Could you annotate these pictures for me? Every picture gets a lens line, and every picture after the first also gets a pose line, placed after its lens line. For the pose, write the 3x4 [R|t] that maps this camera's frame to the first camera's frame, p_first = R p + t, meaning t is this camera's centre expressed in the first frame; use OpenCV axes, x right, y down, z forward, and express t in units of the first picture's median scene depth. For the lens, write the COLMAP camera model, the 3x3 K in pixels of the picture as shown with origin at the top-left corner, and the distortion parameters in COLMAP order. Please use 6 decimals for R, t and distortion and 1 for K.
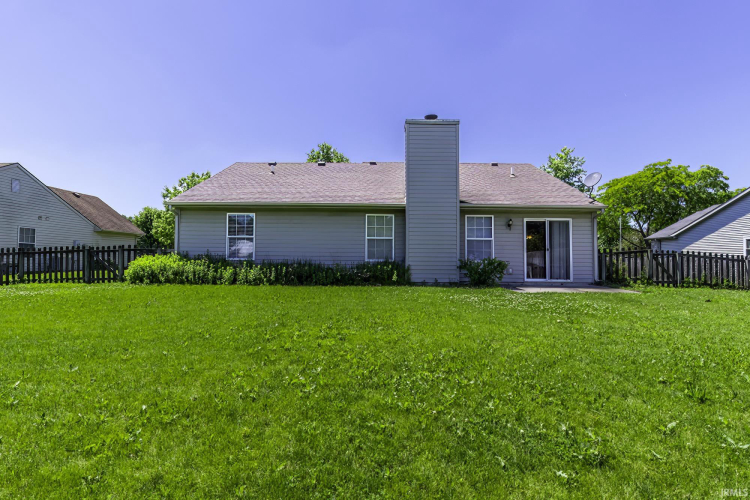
lens RADIAL K [[361.6, 0, 371.2], [0, 361.6, 247.7], [0, 0, 1]] dist [-0.001097, 0.000319]
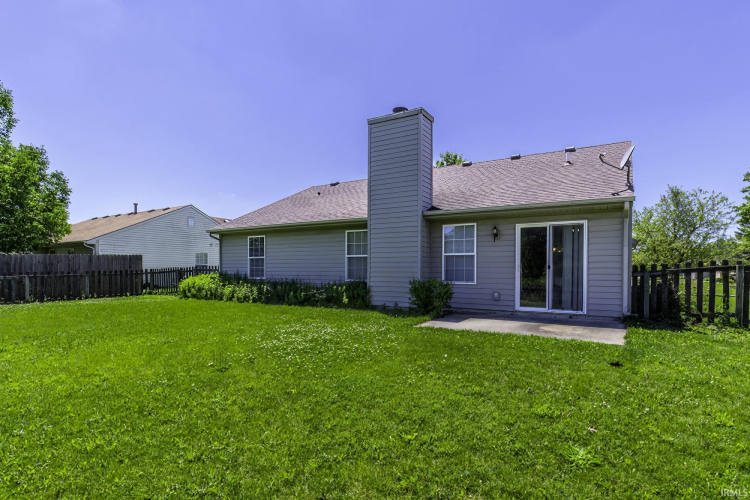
lens RADIAL K [[361.6, 0, 378.9], [0, 361.6, 281.0], [0, 0, 1]] dist [-0.001097, 0.000319]
pose [[0.887609, 0.008786, -0.460515, 0.514650], [0.012591, 0.998982, 0.043327, -0.002340], [0.460426, -0.044256, 0.886594, 0.219763]]
